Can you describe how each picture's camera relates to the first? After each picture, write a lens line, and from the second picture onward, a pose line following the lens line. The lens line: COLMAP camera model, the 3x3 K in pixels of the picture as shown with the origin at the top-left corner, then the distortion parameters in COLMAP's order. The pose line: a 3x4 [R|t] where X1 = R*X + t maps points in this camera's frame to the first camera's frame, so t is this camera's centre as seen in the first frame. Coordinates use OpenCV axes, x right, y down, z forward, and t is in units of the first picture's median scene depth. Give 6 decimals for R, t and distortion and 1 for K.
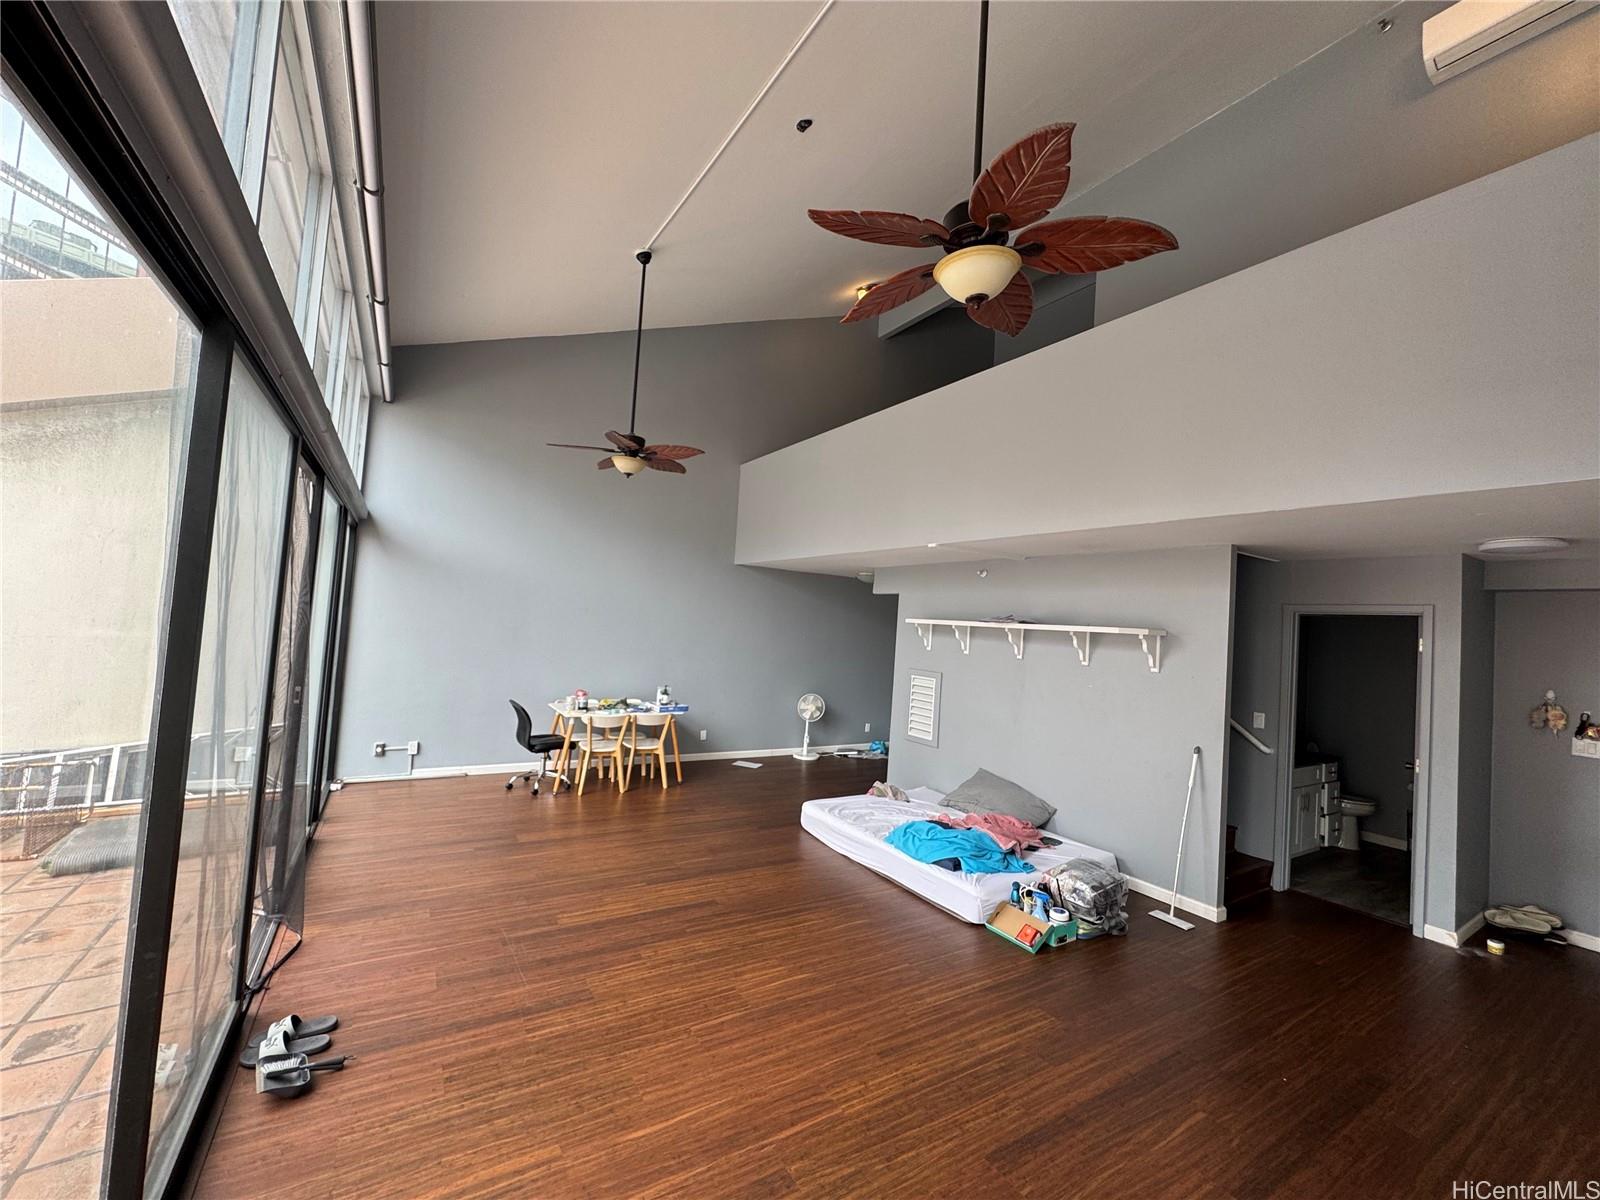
lens RADIAL K [[640.4, 0, 796.7], [0, 640.4, 595.9], [0, 0, 1]] dist [-0.002260, 0.000070]
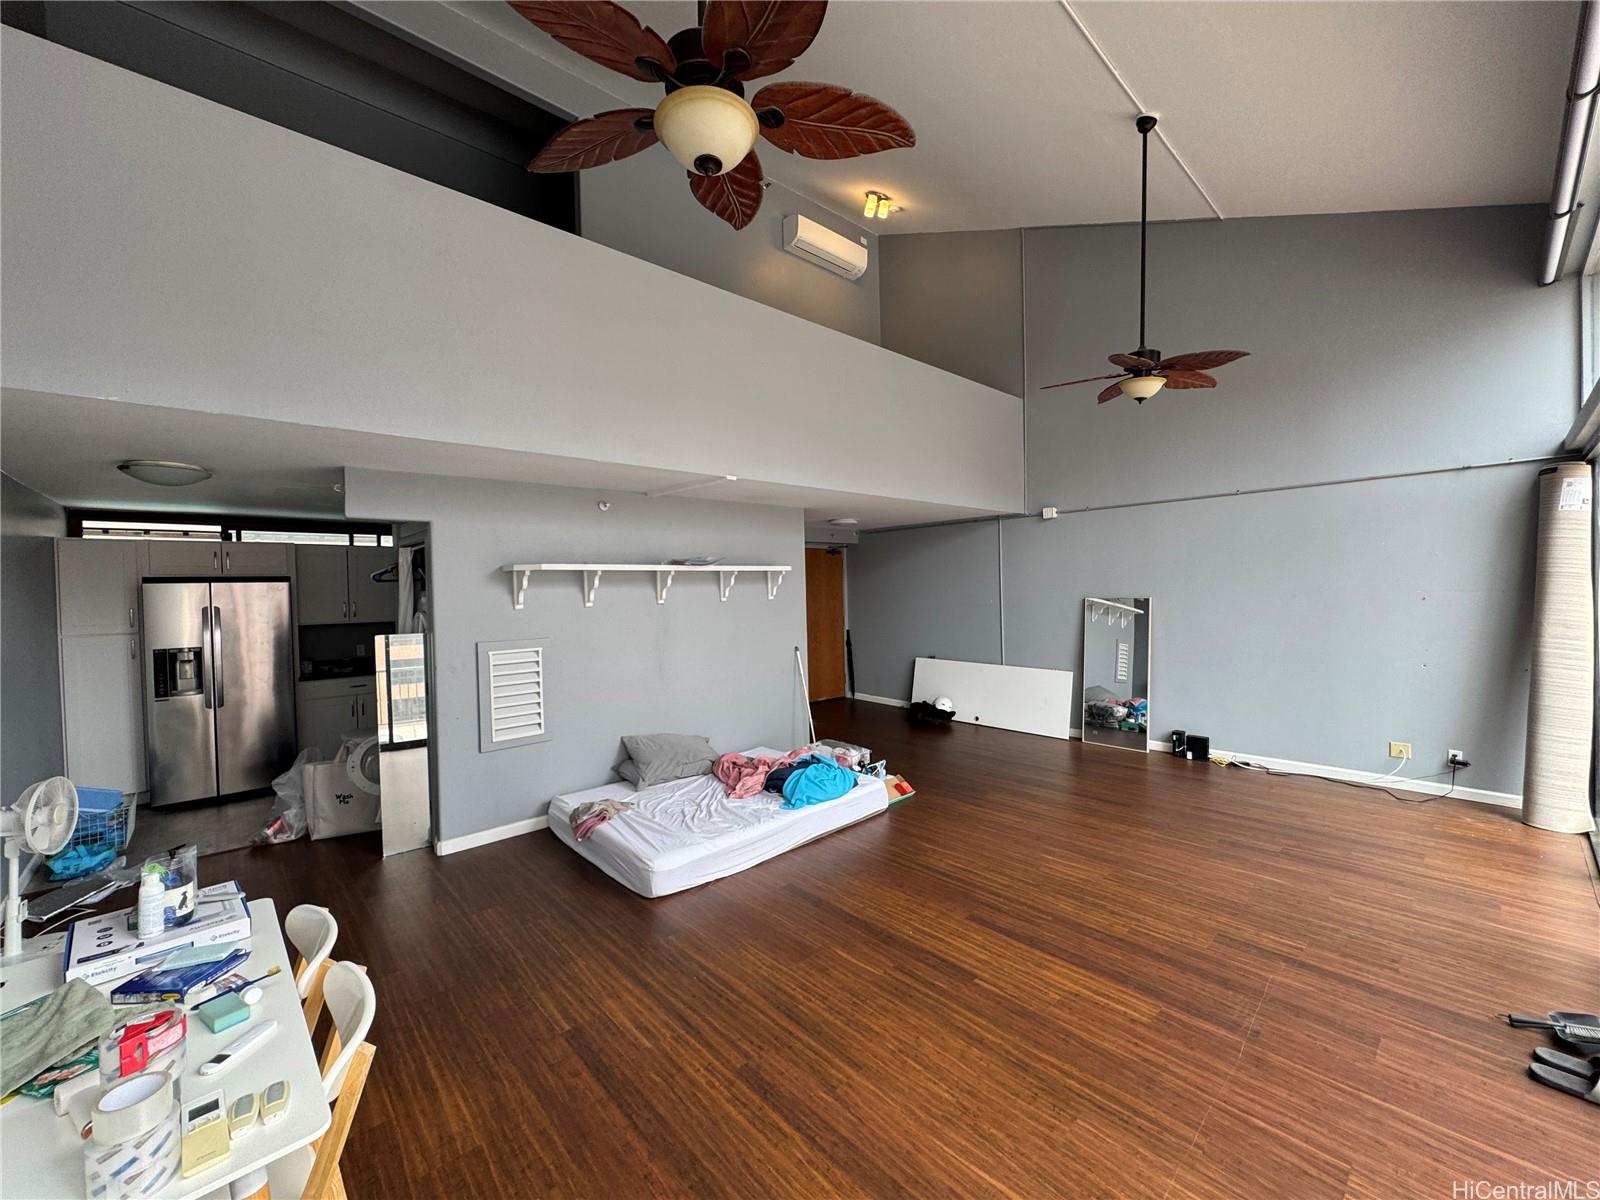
lens RADIAL K [[640.4, 0, 797.3], [0, 640.4, 603.5], [0, 0, 1]] dist [-0.002260, 0.000070]
pose [[-0.192795, -0.086765, 0.977396, -0.999670], [-0.034905, 0.996059, 0.081537, 0.024718], [-0.980618, -0.018396, -0.195063, 1.627521]]
